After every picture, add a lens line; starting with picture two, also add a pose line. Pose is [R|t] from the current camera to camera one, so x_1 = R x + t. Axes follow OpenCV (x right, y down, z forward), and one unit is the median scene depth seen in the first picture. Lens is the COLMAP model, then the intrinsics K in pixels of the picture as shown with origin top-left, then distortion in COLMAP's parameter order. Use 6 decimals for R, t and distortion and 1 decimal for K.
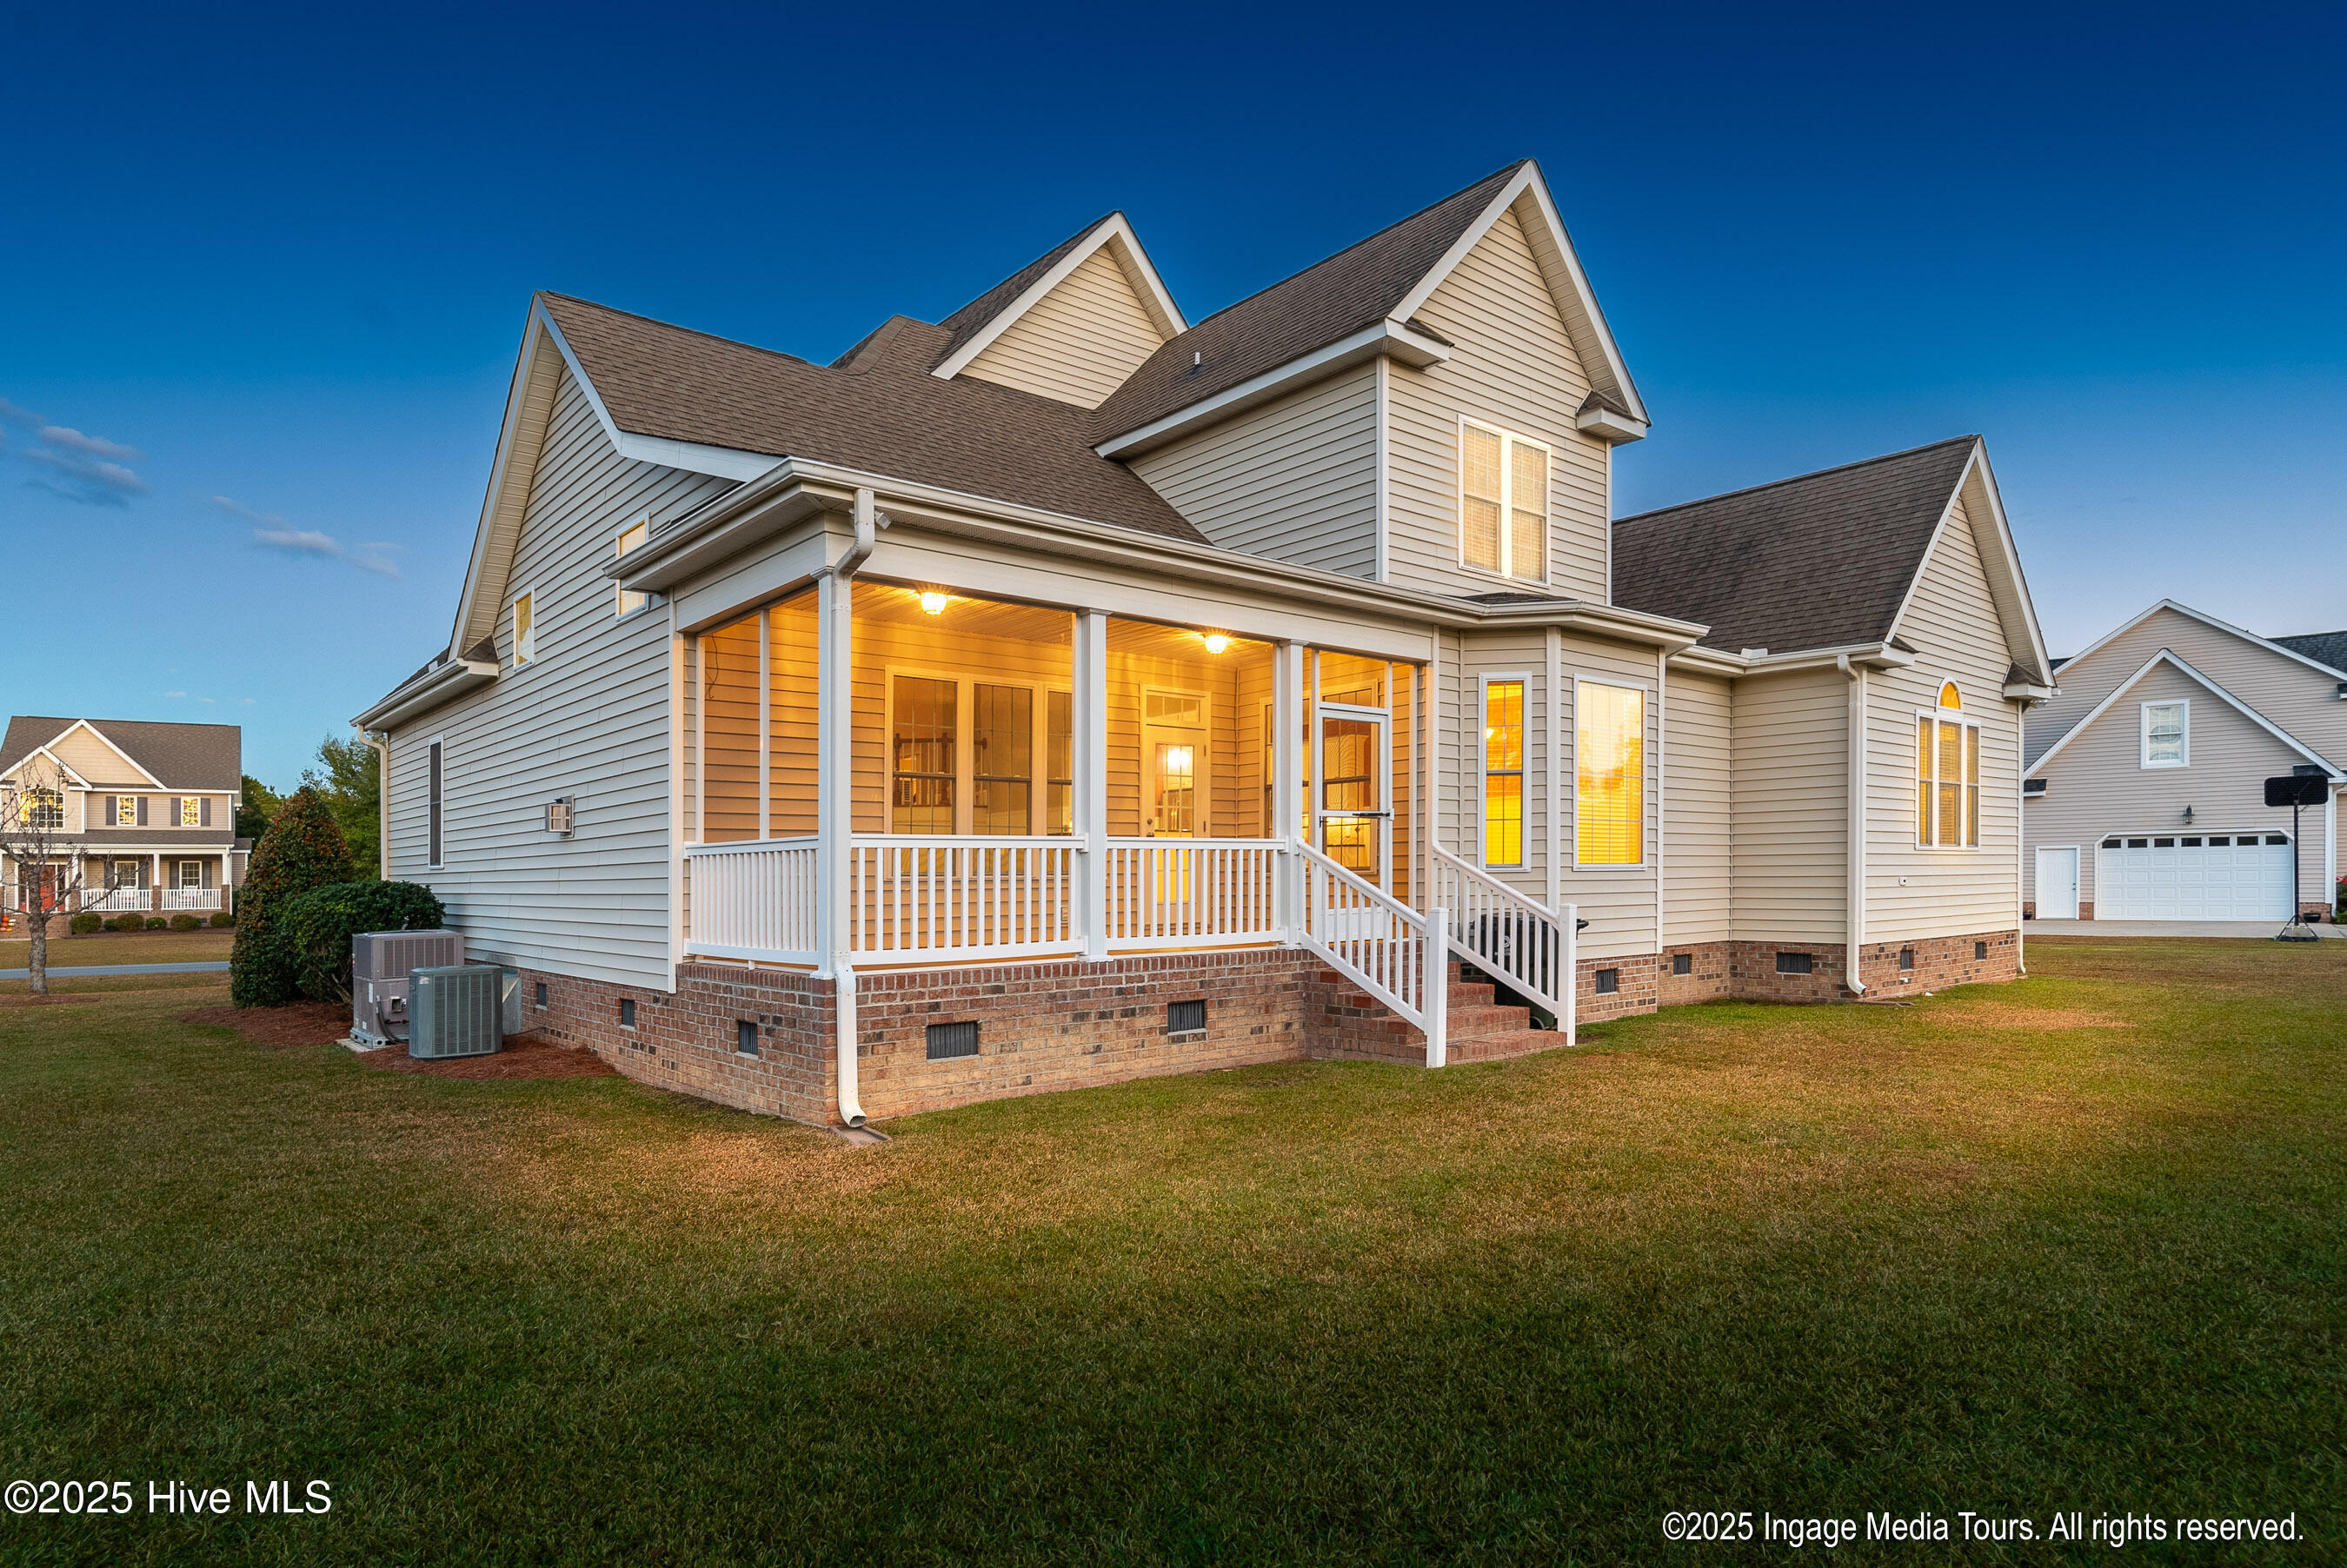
lens RADIAL K [[1314.6, 0, 1173.4], [0, 1314.6, 867.5], [0, 0, 1]] dist [0.000899, 0.000247]
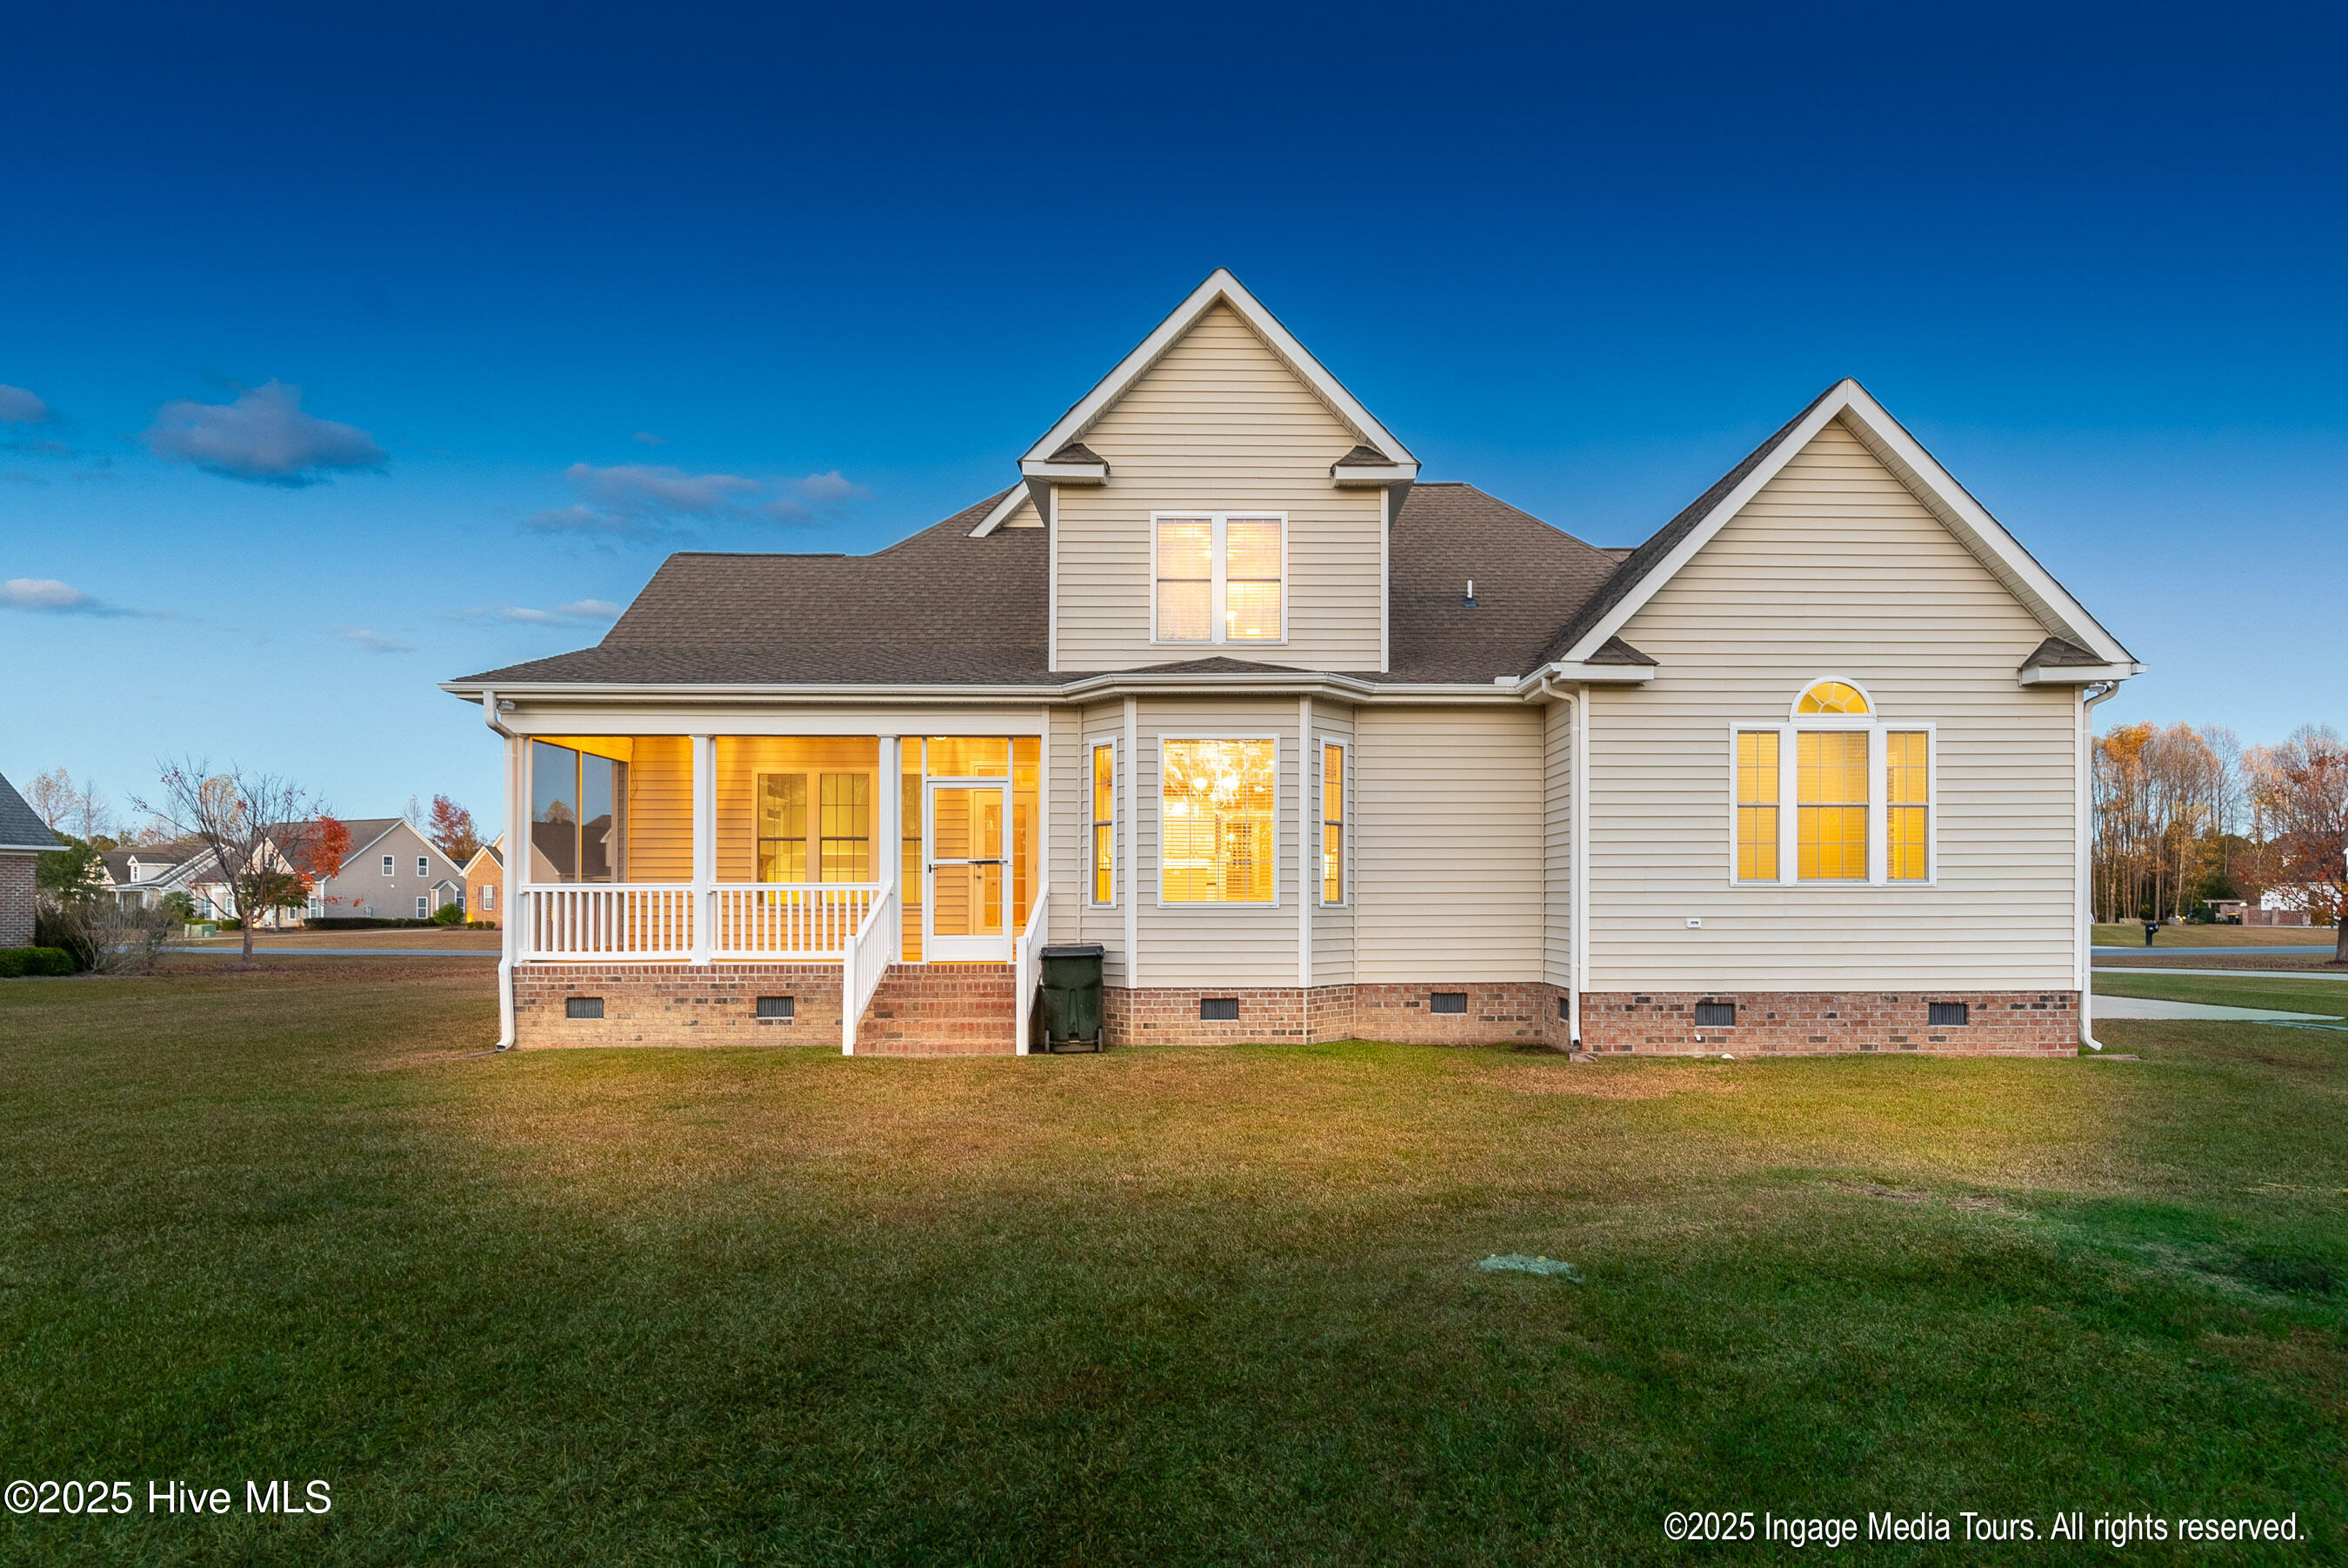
lens RADIAL K [[1210.8, 0, 1174.2], [0, 1210.8, 883.8], [0, 0, 1]] dist [-0.000923, 0.000162]
pose [[0.780121, 0.001149, -0.625627, 1.154747], [-0.002135, 0.999997, -0.000826, -0.021209], [0.625625, 0.001980, 0.780122, 0.234937]]
